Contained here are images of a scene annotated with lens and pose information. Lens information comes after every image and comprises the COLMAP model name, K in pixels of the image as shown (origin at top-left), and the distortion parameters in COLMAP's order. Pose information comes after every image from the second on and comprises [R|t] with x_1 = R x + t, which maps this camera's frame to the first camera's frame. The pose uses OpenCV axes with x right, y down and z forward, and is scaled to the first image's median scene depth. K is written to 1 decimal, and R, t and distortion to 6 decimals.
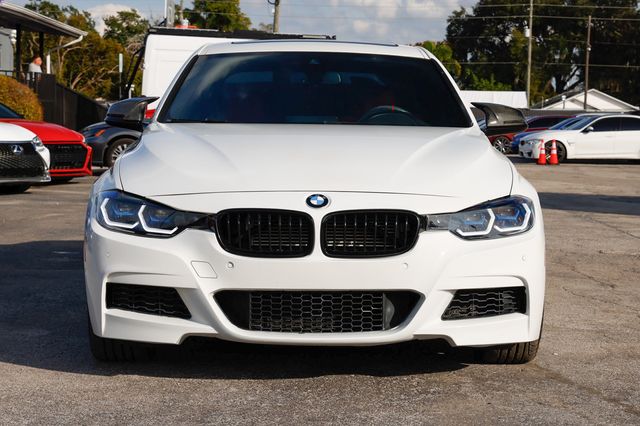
lens RADIAL K [[1279.6, 0, 320.4], [0, 1279.6, 216.1], [0, 0, 1]] dist [0.267183, 0.000000]
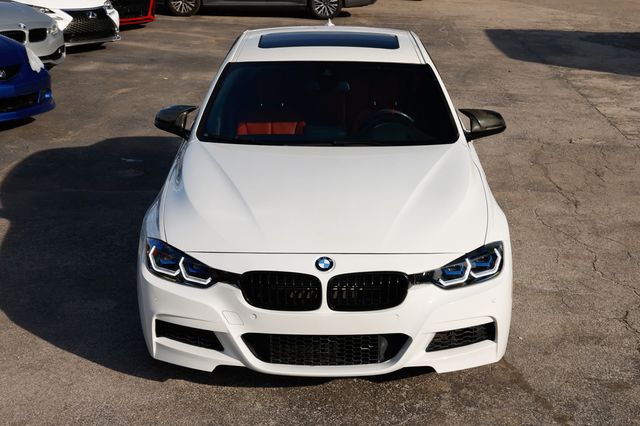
lens RADIAL K [[1038.4, 0, 323.0], [0, 1038.4, 214.7], [0, 0, 1]] dist [0.176712, 0.000000]
pose [[0.999674, -0.001264, -0.025499, 0.020830], [0.006402, 0.979273, 0.202444, -0.248831], [0.024715, -0.202542, 0.978962, 0.040992]]
